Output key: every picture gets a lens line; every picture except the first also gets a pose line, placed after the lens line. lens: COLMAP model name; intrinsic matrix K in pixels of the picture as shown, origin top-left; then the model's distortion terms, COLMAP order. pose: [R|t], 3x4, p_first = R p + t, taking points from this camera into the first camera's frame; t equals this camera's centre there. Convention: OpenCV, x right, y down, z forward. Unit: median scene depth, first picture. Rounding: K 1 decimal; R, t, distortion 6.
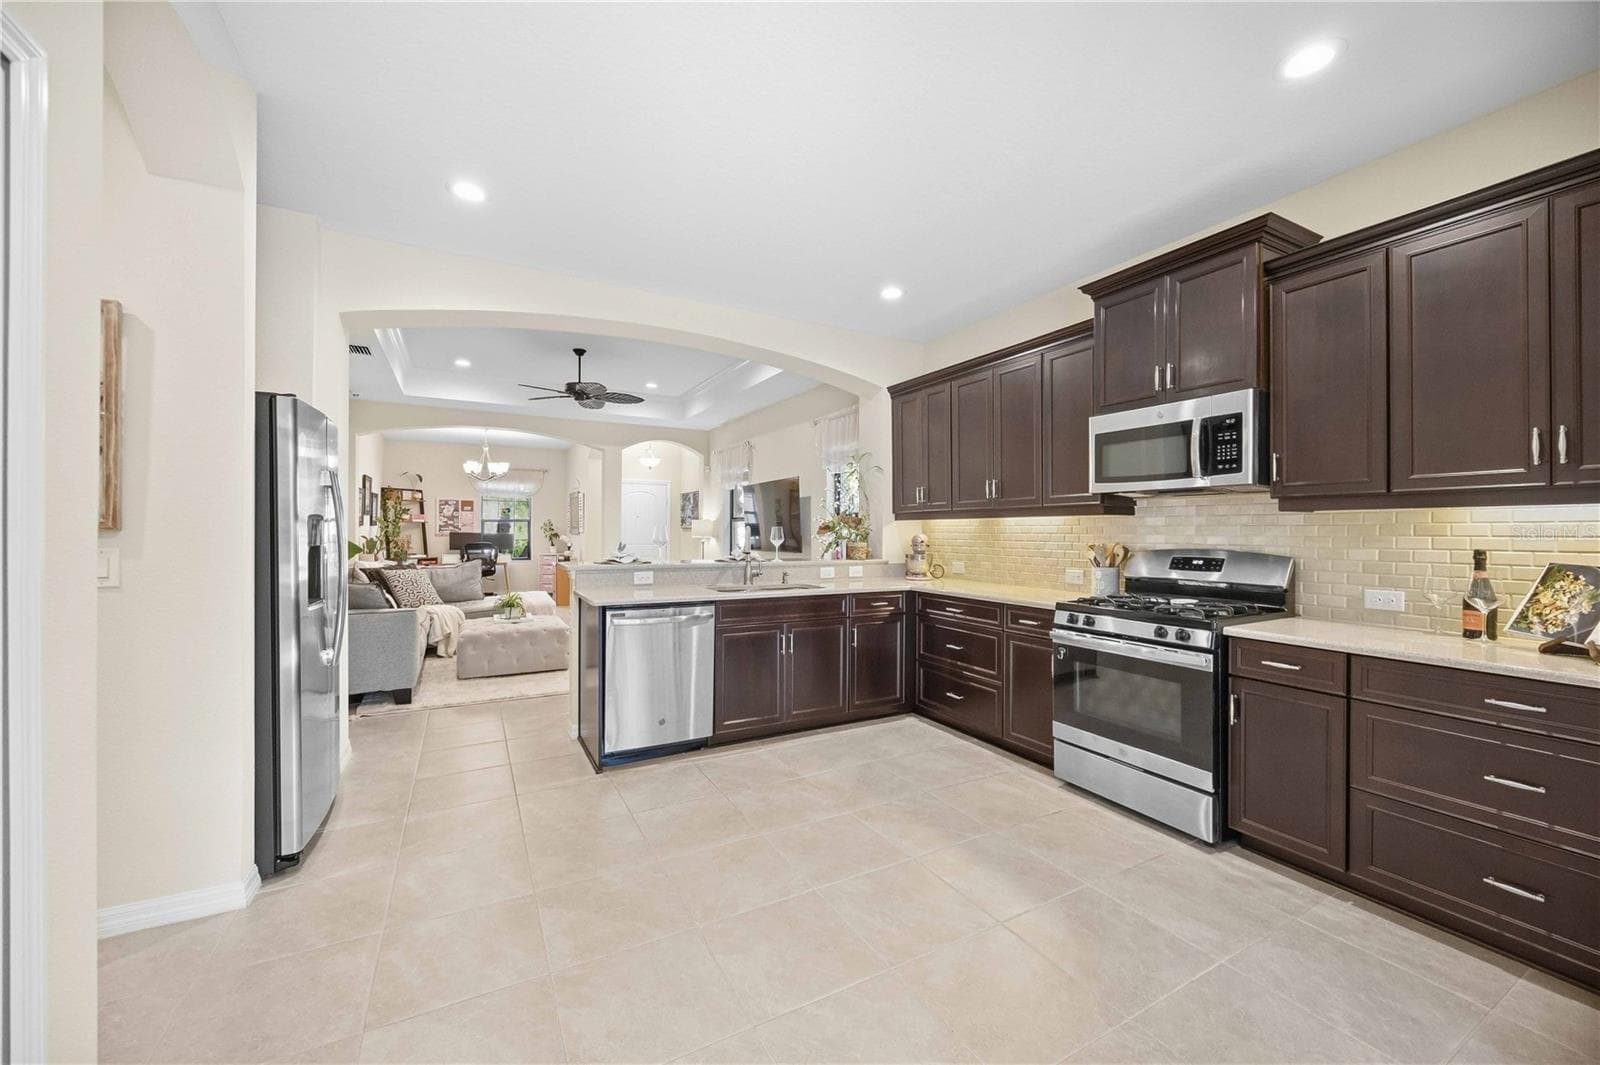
lens RADIAL K [[616.0, 0, 800.0], [0, 616.0, 532.5], [0, 0, 1]] dist [0.012737, -0.000084]
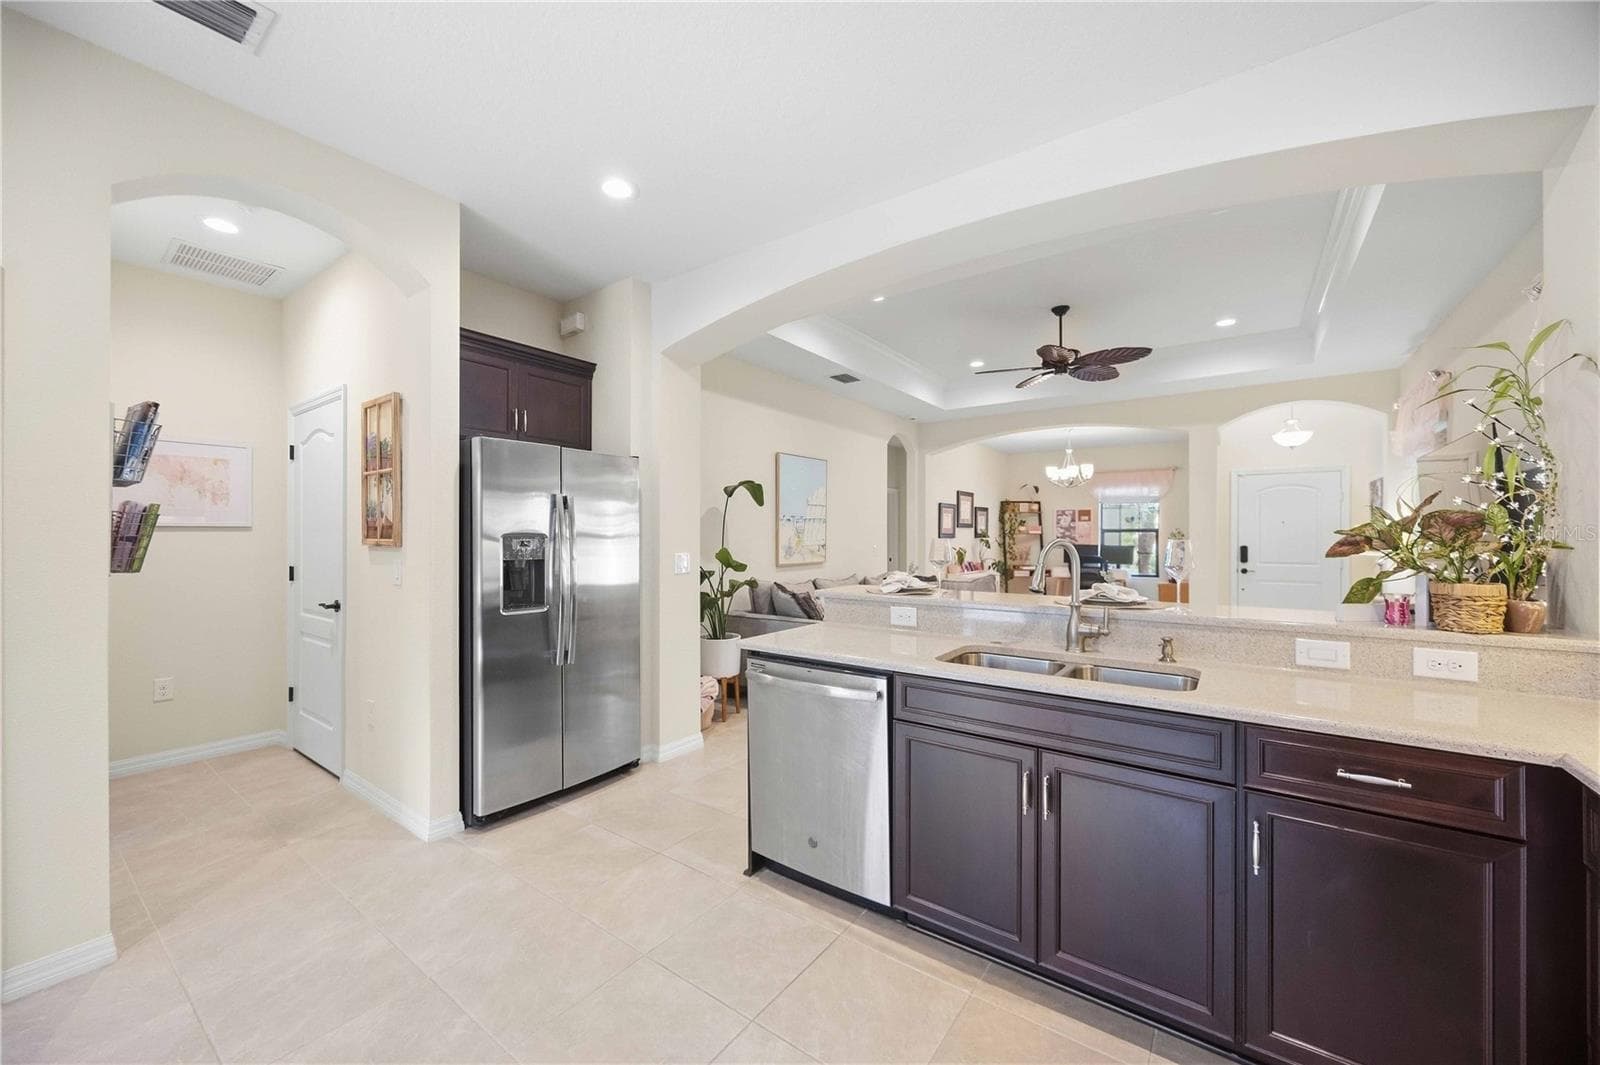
lens RADIAL K [[616.0, 0, 800.0], [0, 616.0, 532.5], [0, 0, 1]] dist [0.012737, -0.000084]
pose [[0.432216, -0.011235, -0.901700, 0.117817], [-0.003664, 0.999892, -0.014215, -0.003083], [0.901763, 0.009448, 0.432128, 0.232195]]
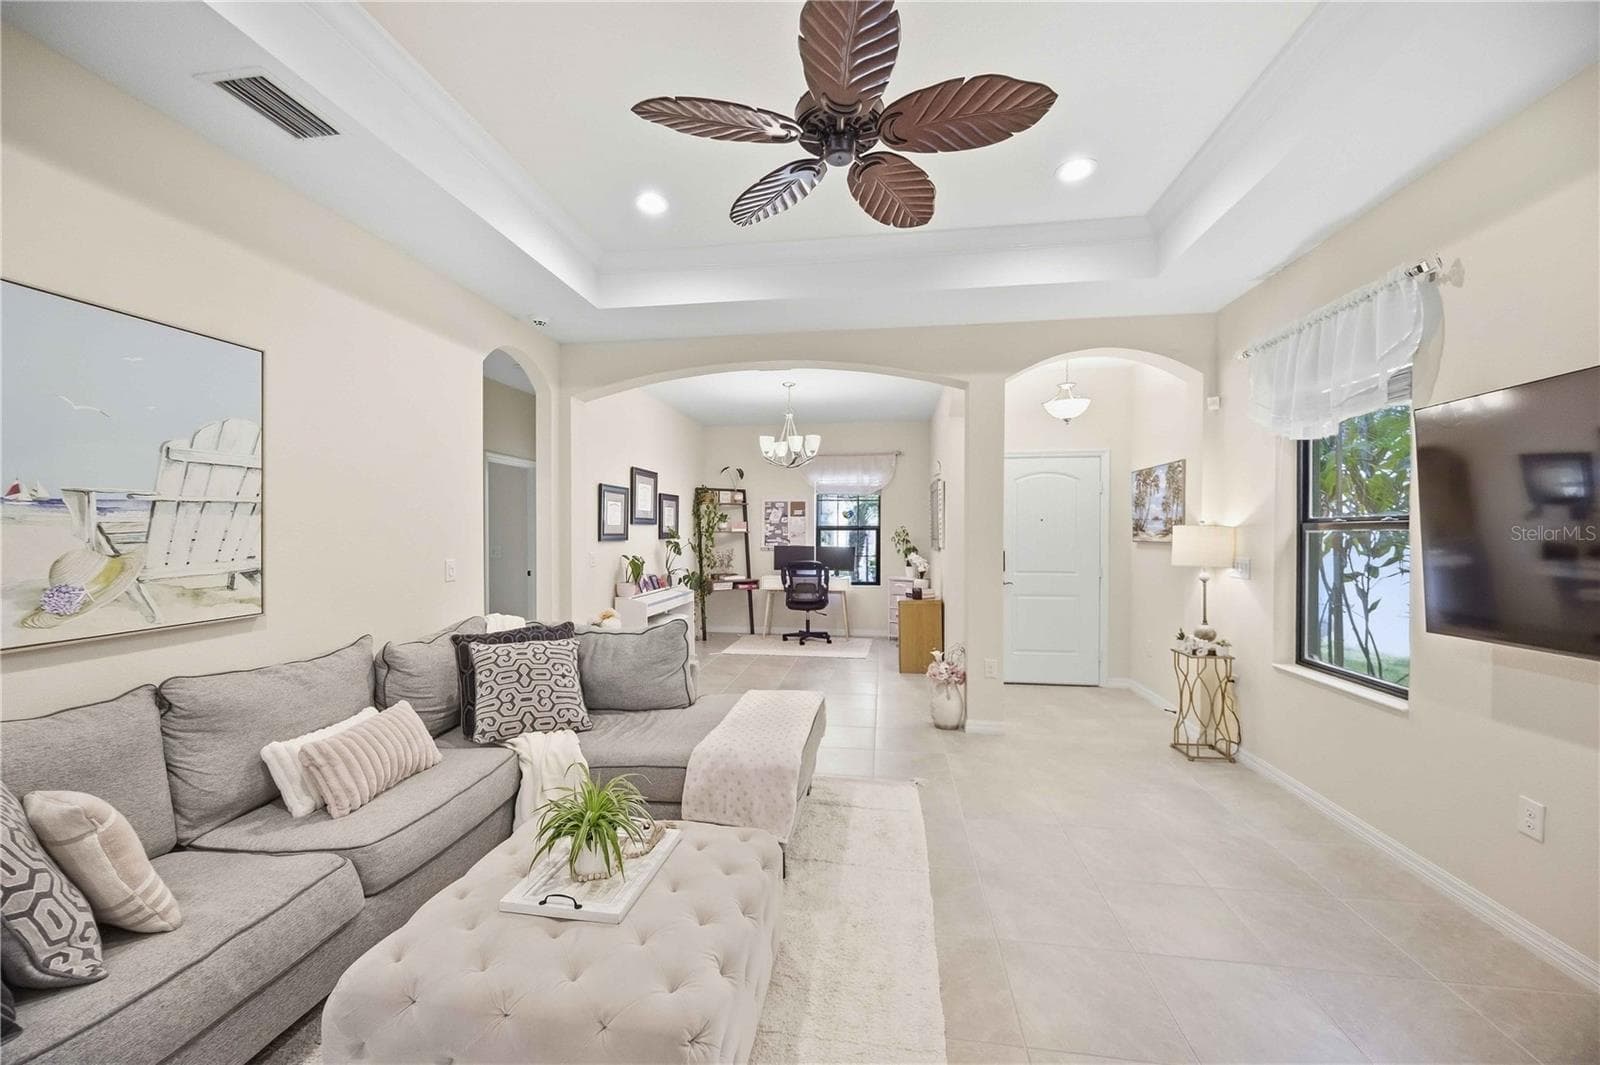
lens RADIAL K [[616.0, 0, 800.0], [0, 616.0, 532.5], [0, 0, 1]] dist [0.012737, -0.000084]
pose [[0.803723, -0.004191, -0.594990, -0.113708], [0.001436, 0.999986, -0.005103, -0.012516], [0.595003, 0.003247, 0.803717, 0.449078]]
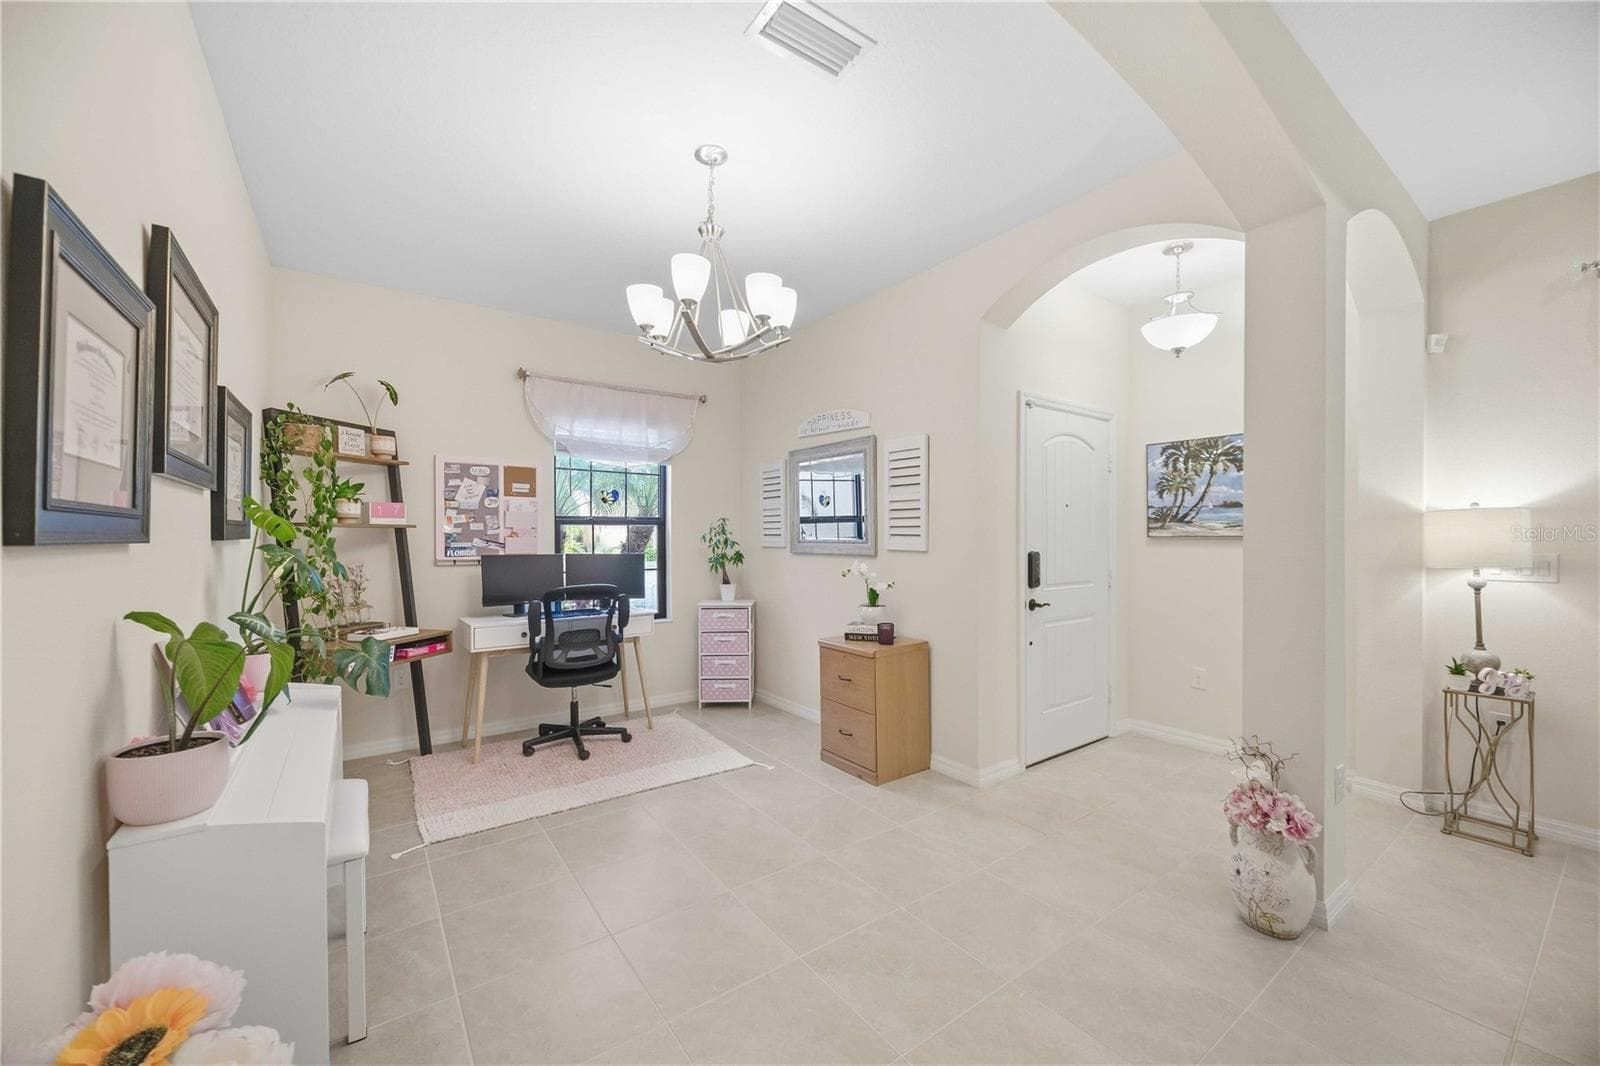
lens RADIAL K [[616.0, 0, 800.0], [0, 616.0, 533.0], [0, 0, 1]] dist [0.012737, -0.000084]
pose [[0.992250, -0.007828, 0.124007, -0.446910], [0.008929, 0.999925, -0.008325, -0.008517], [-0.123933, 0.009368, 0.992246, 0.657095]]
